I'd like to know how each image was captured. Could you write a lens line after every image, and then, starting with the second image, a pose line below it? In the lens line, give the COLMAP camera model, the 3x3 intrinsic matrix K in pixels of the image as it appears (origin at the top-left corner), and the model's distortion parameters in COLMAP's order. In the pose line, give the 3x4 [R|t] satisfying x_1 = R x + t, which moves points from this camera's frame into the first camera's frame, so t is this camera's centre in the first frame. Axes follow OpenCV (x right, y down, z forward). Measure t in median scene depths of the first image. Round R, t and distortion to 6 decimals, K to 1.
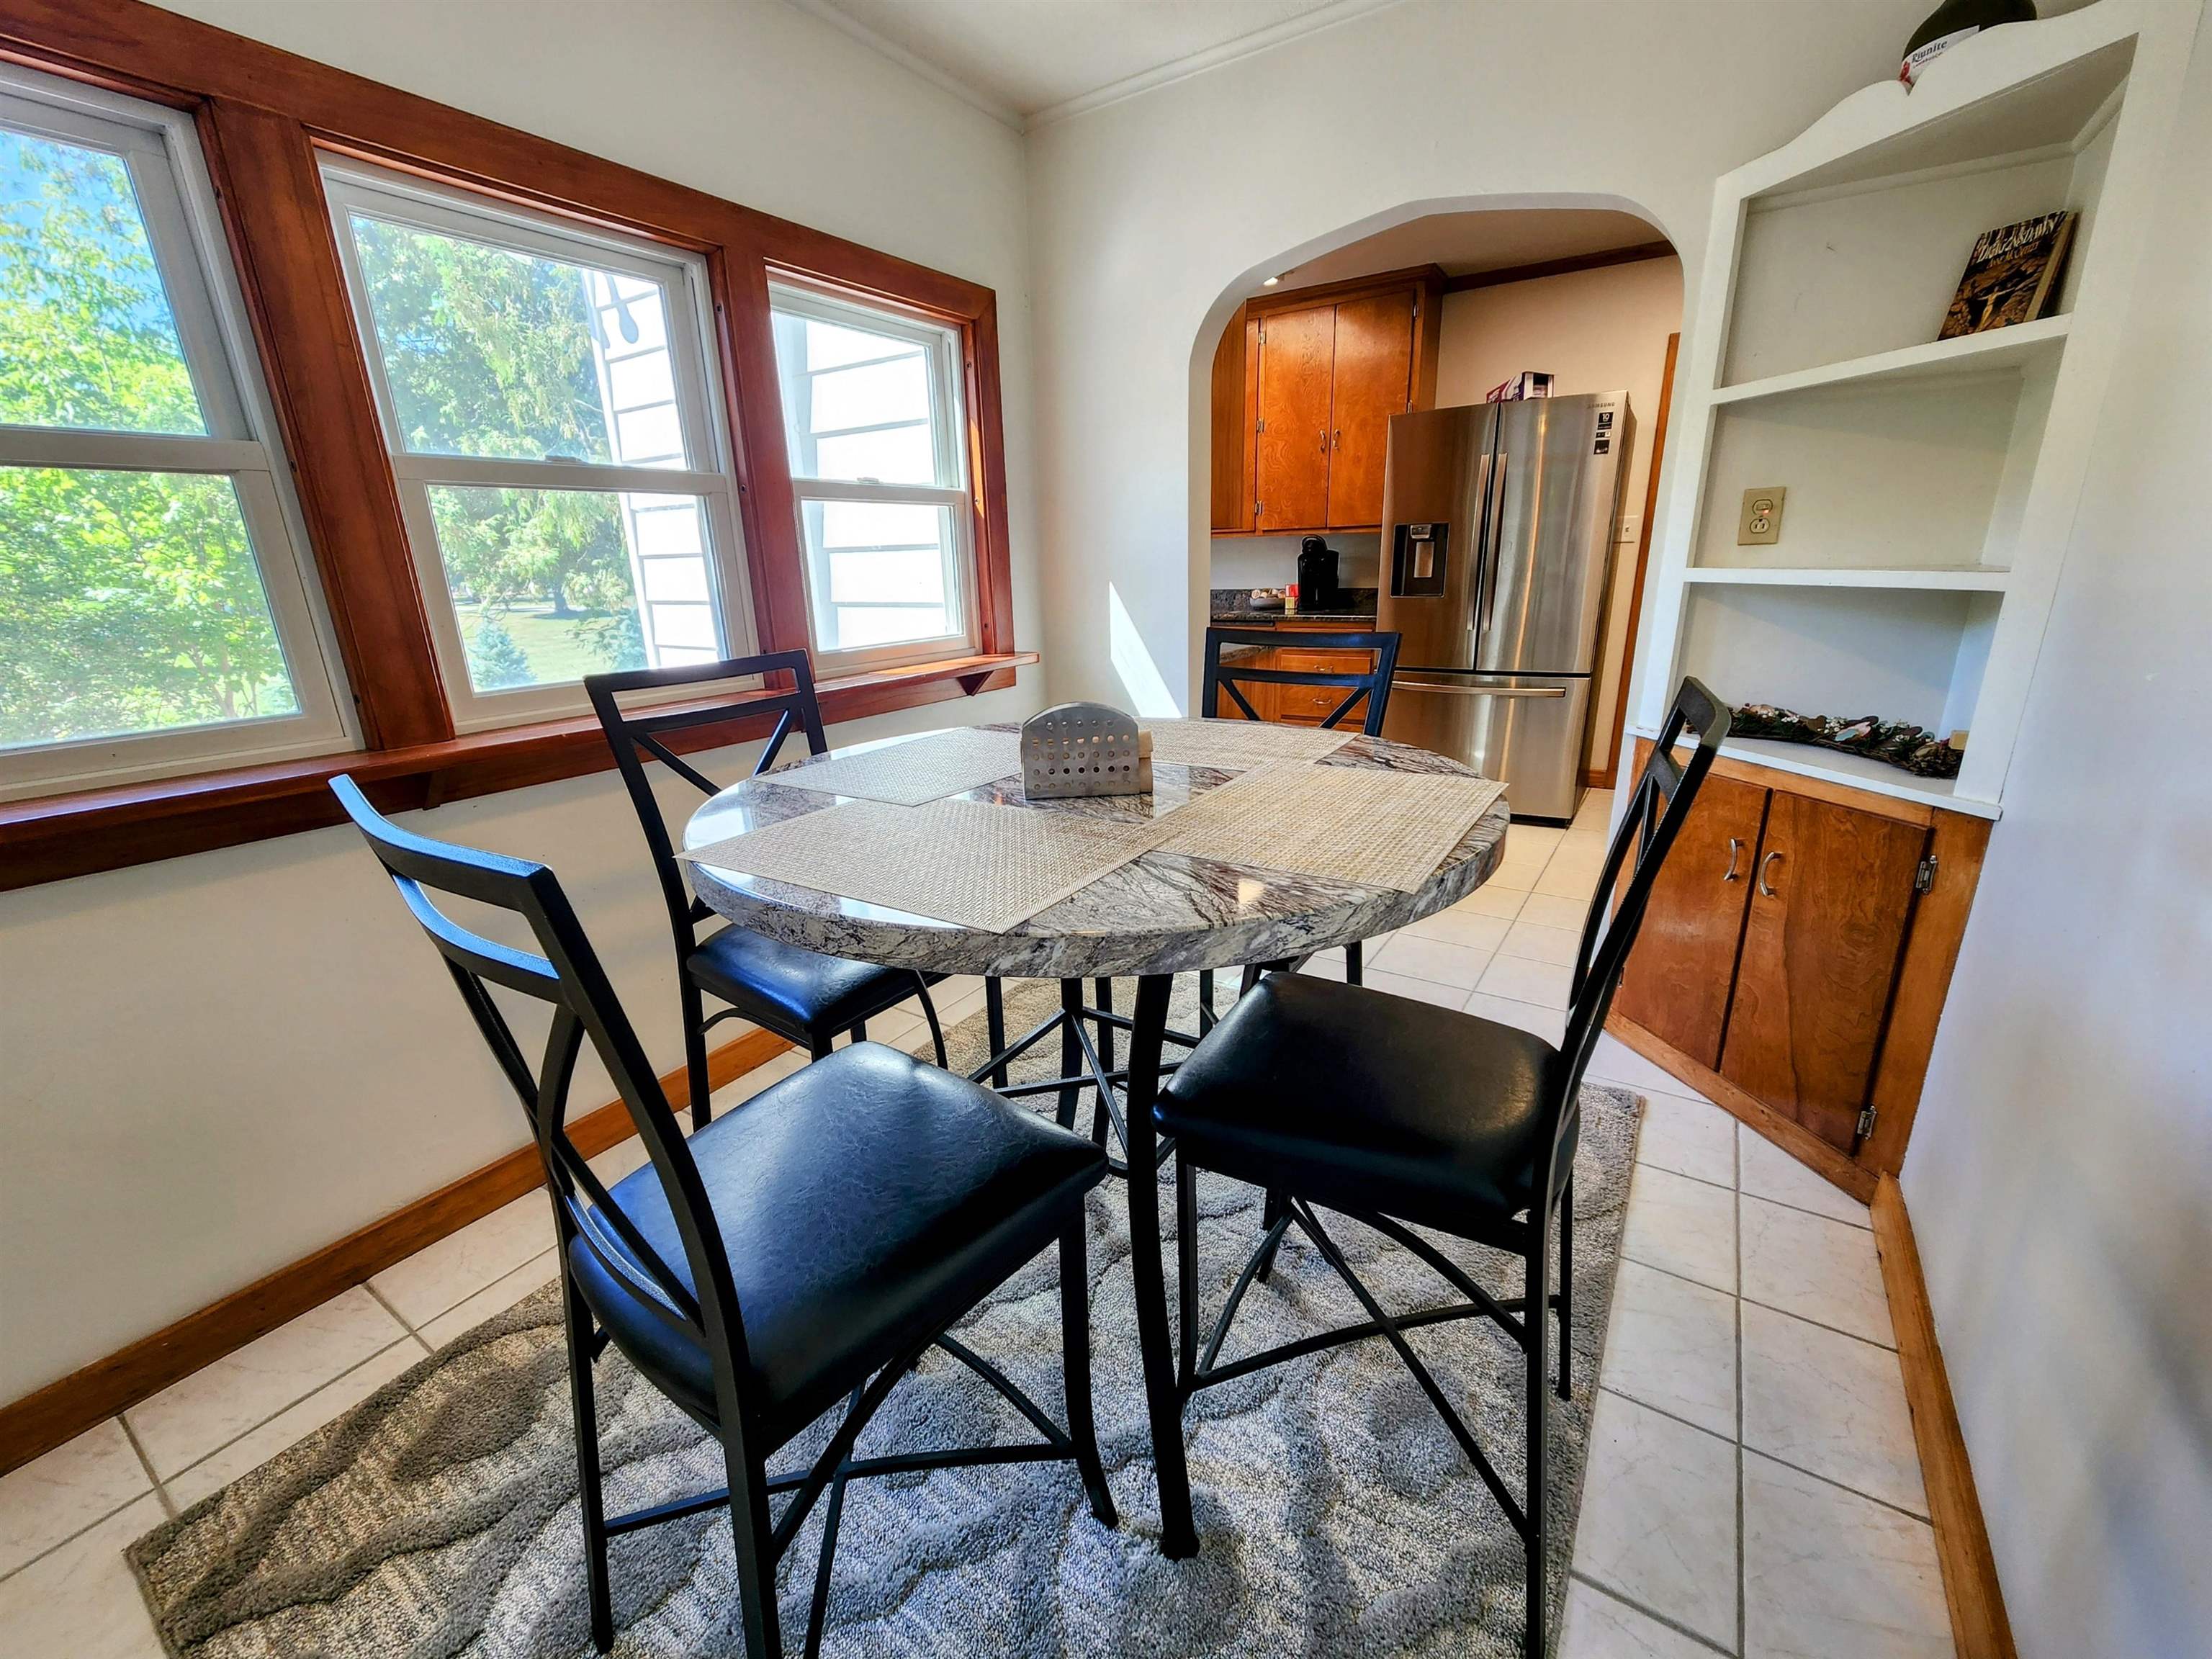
lens RADIAL K [[905.7, 0, 1101.9], [0, 905.7, 825.9], [0, 0, 1]] dist [0.018679, -0.008952]
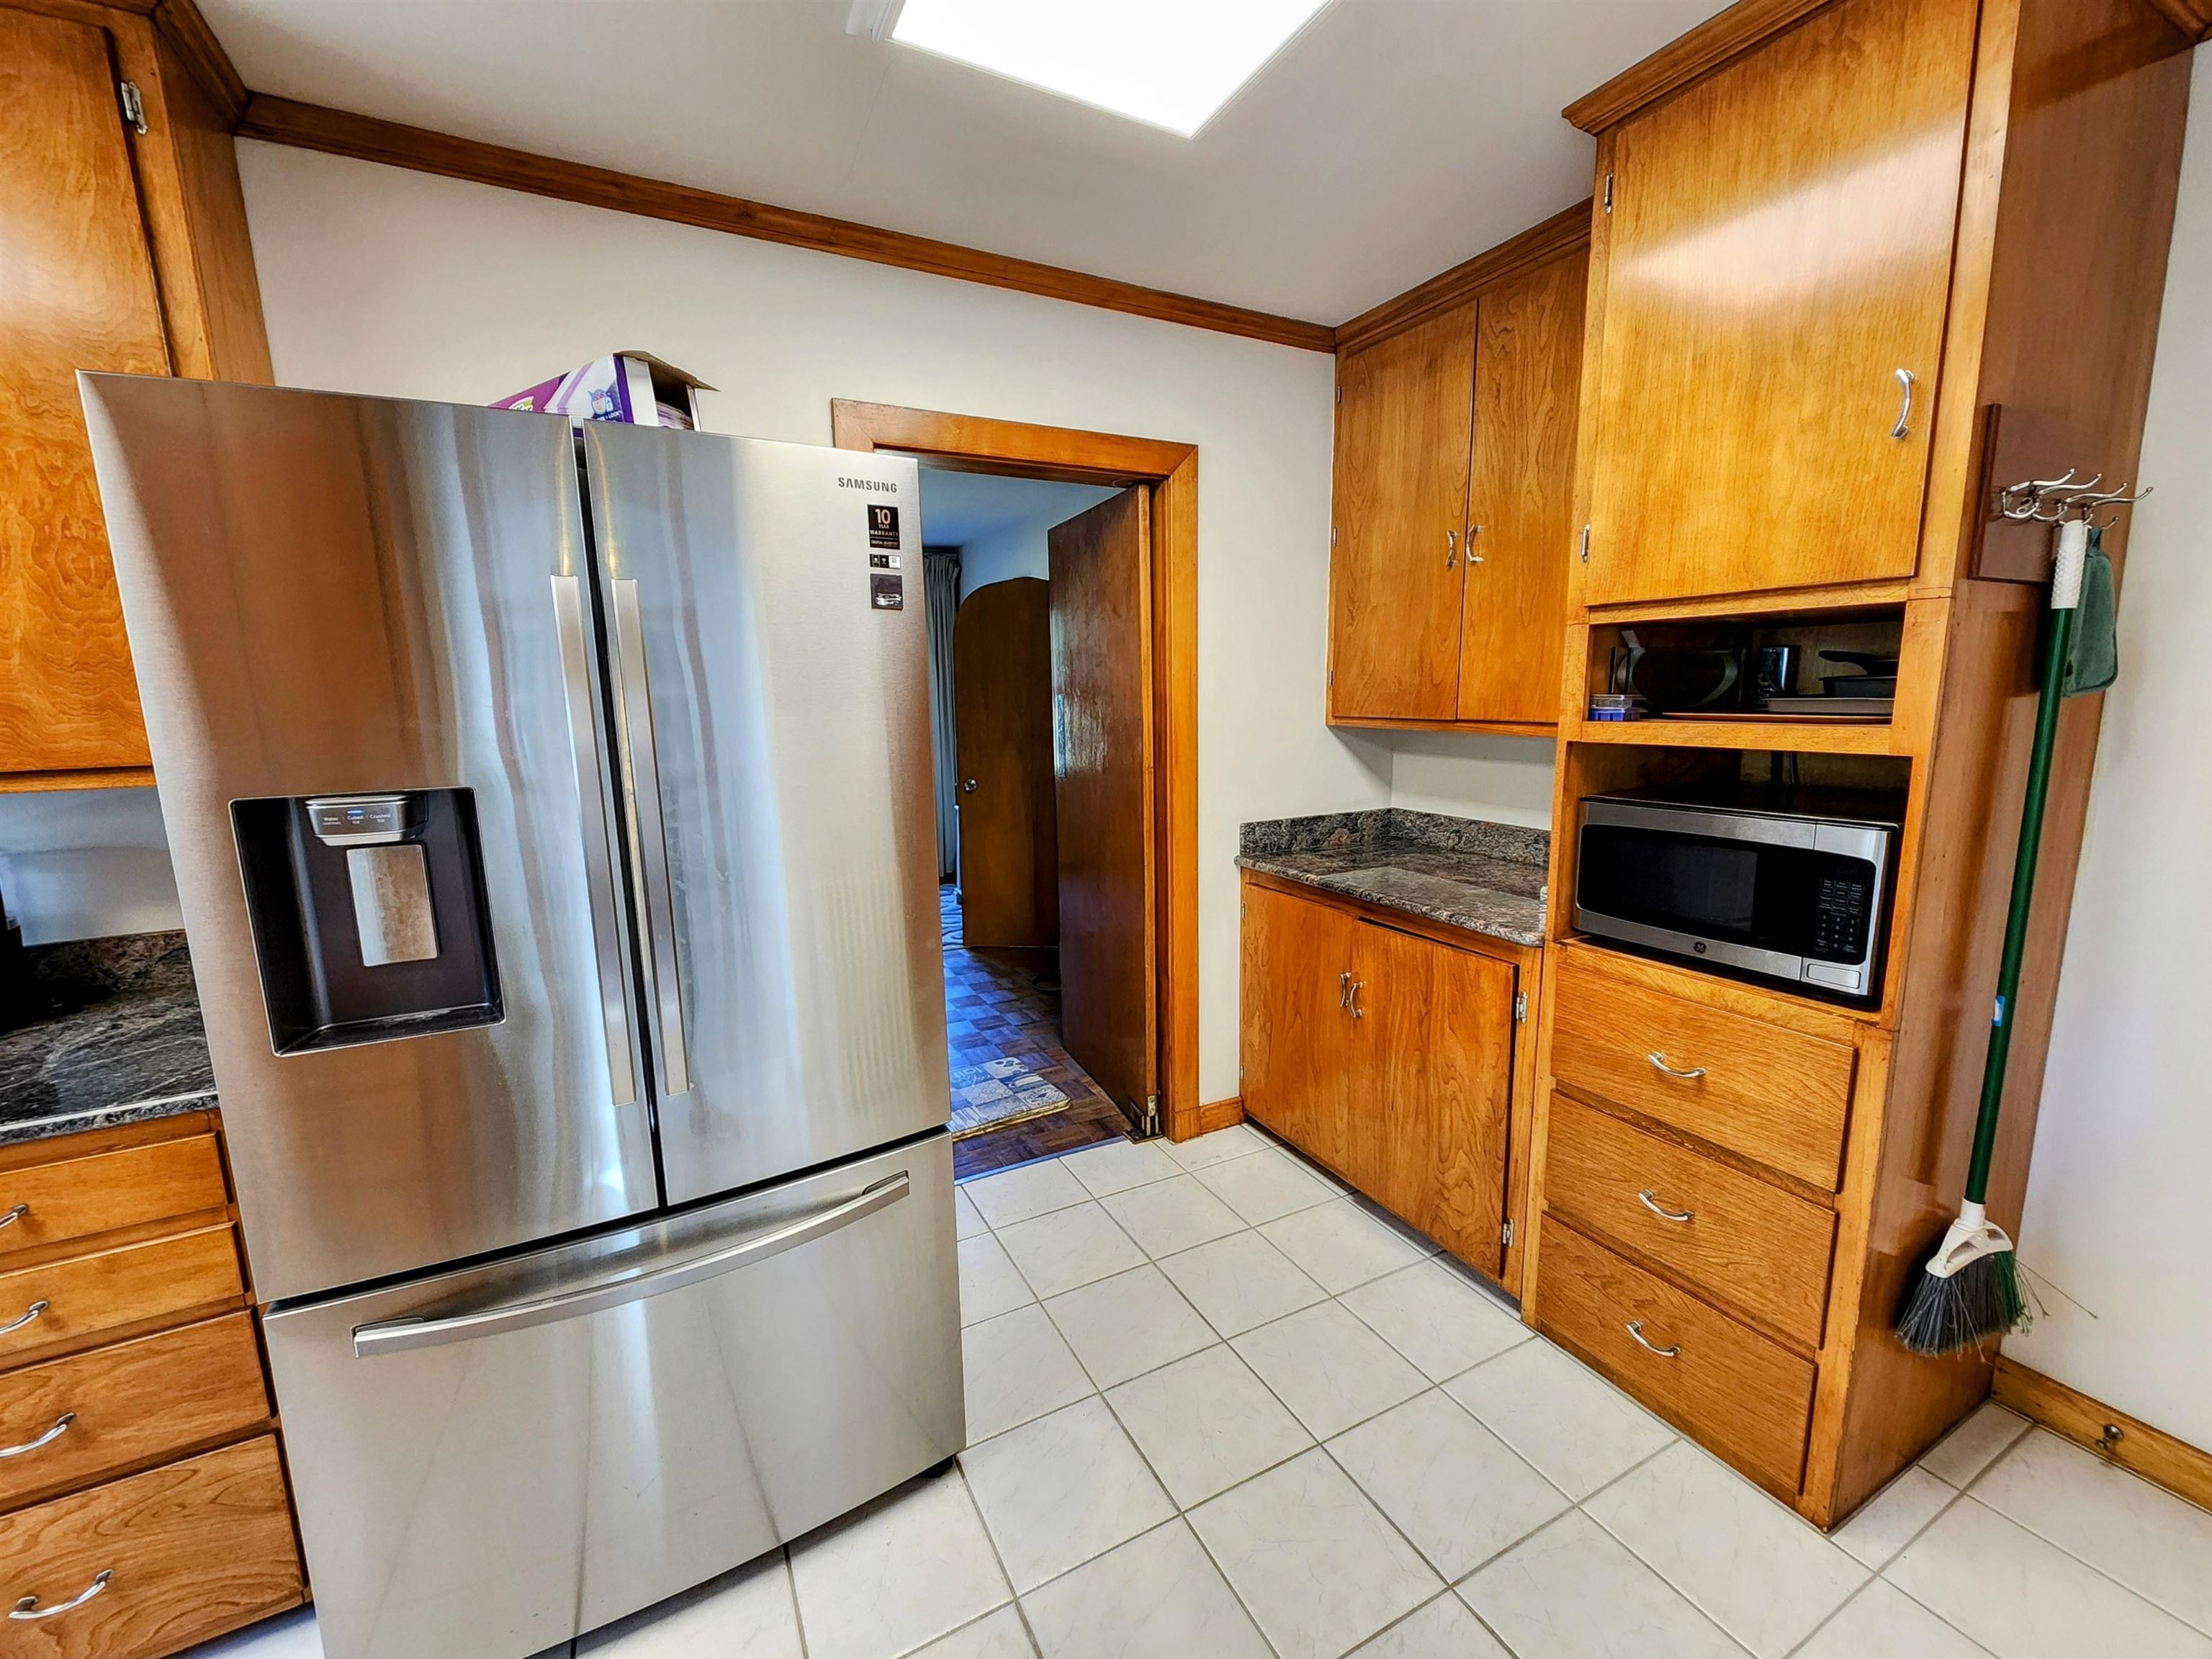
lens RADIAL K [[905.7, 0, 1101.9], [0, 905.7, 825.9], [0, 0, 1]] dist [0.018679, -0.008952]
pose [[0.474058, -0.115069, 0.872942, 0.224686], [0.243893, 0.969791, -0.004613, -0.273714], [-0.846041, 0.215091, 0.487802, 0.701925]]
